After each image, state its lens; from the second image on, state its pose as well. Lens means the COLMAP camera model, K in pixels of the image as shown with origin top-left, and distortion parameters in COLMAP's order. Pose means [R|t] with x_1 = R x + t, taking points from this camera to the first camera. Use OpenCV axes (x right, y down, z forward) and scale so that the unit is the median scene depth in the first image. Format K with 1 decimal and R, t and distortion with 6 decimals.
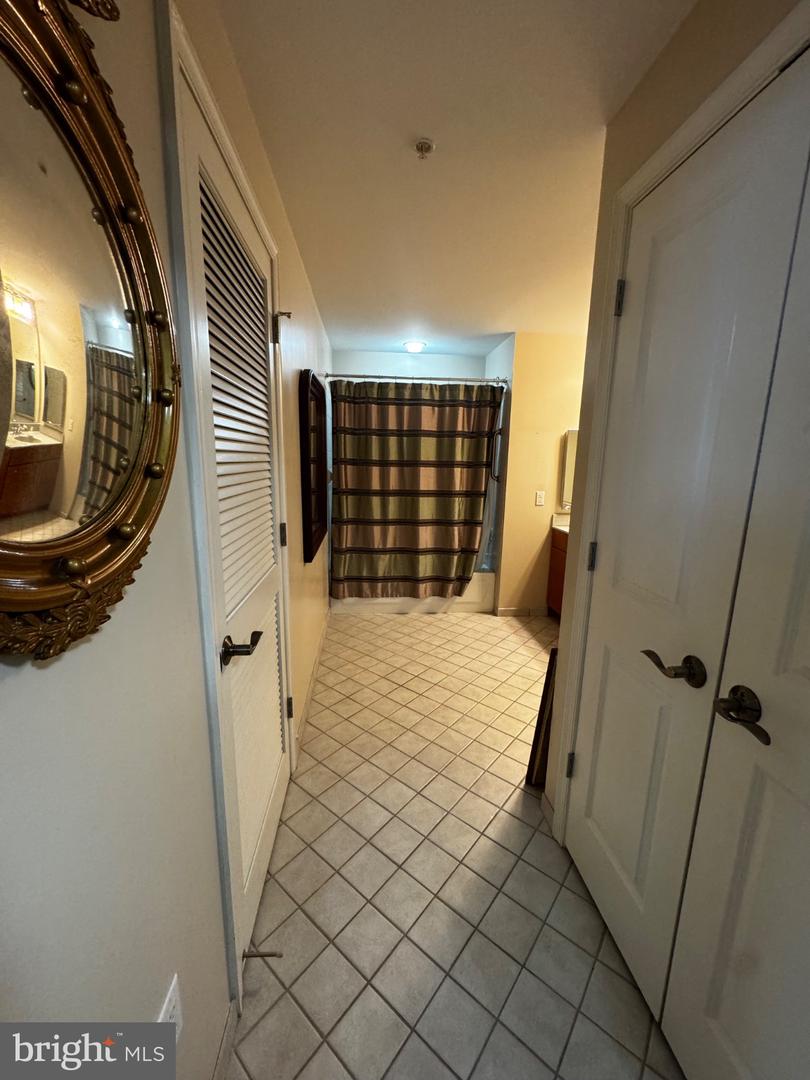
lens RADIAL K [[429.5, 0, 406.3], [0, 429.5, 540.2], [0, 0, 1]] dist [-0.002915, 0.000237]
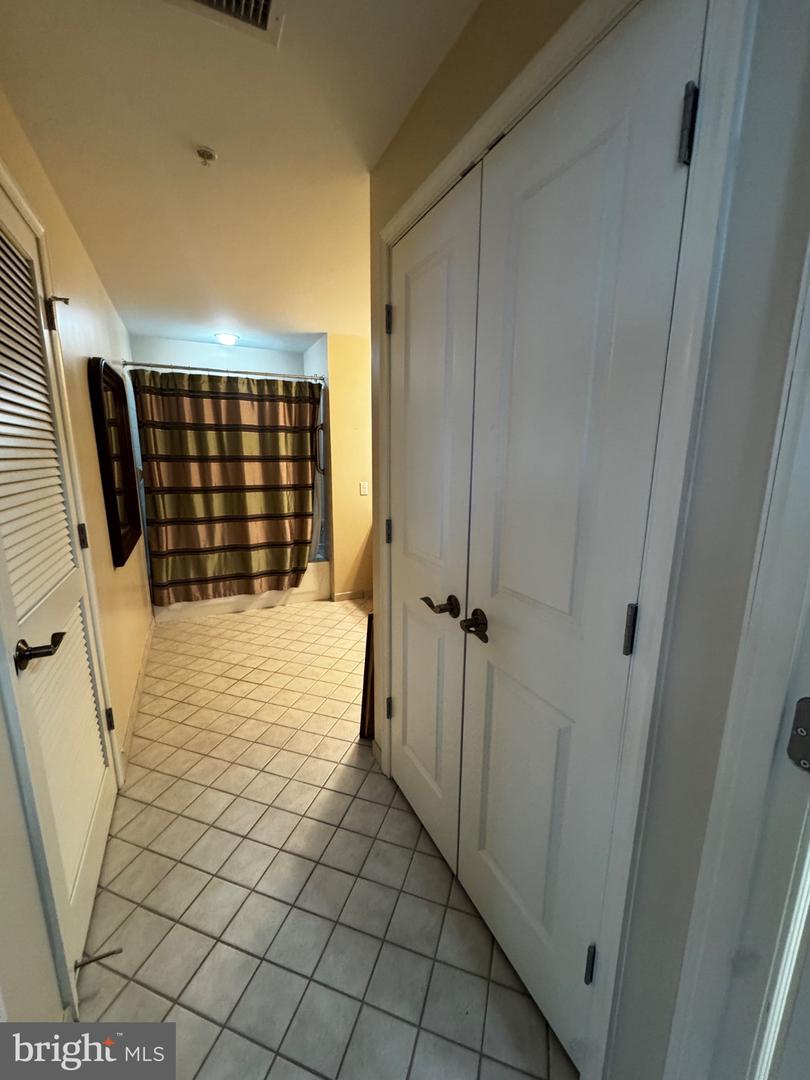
lens RADIAL K [[429.5, 0, 406.3], [0, 429.5, 540.2], [0, 0, 1]] dist [-0.002915, 0.000237]
pose [[0.932594, -0.084814, 0.350820, 0.019484], [0.080823, 0.996388, 0.026031, 0.013447], [-0.351761, 0.004078, 0.936081, -0.056507]]
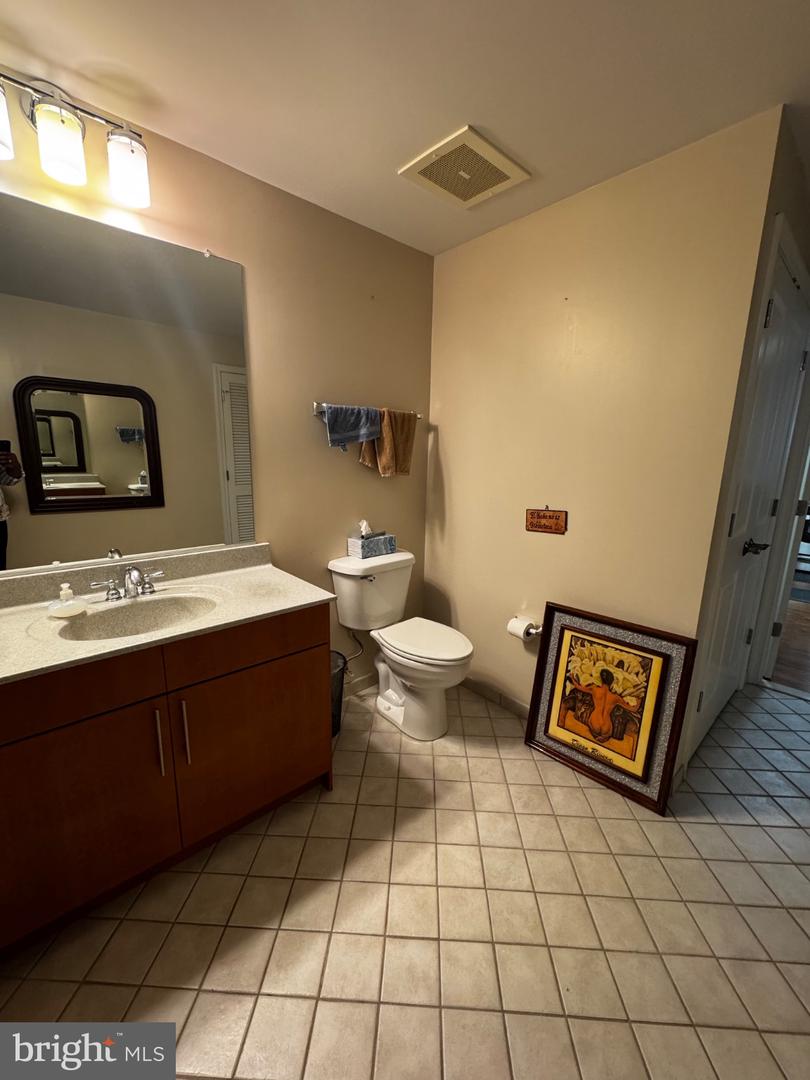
lens RADIAL K [[429.5, 0, 406.3], [0, 429.5, 540.2], [0, 0, 1]] dist [-0.002915, 0.000237]
pose [[-0.599486, -0.193502, 0.776642, 0.011911], [0.119367, 0.937869, 0.325811, -0.158971], [-0.791434, 0.288025, -0.539142, 0.882966]]
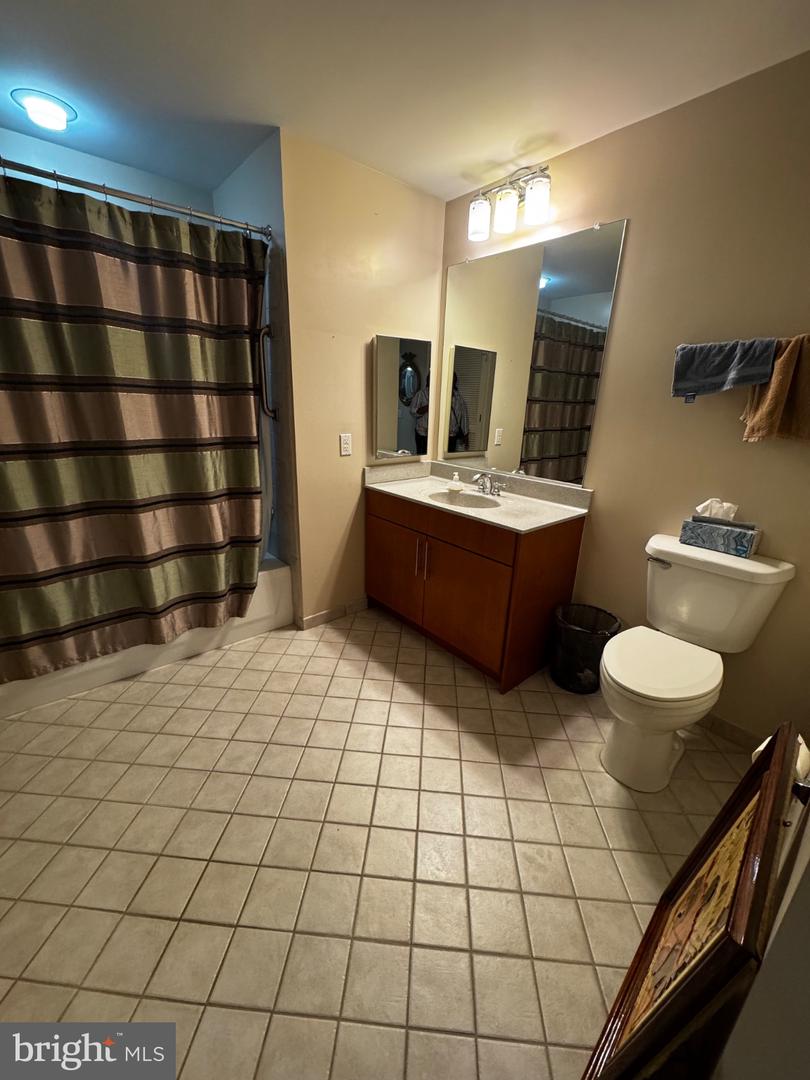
lens RADIAL K [[429.5, 0, 406.3], [0, 429.5, 540.2], [0, 0, 1]] dist [-0.002915, 0.000237]
pose [[0.815578, -0.175519, 0.551385, 0.002109], [0.093141, 0.980282, 0.174278, -0.060945], [-0.571101, -0.090781, 0.815844, 0.406548]]
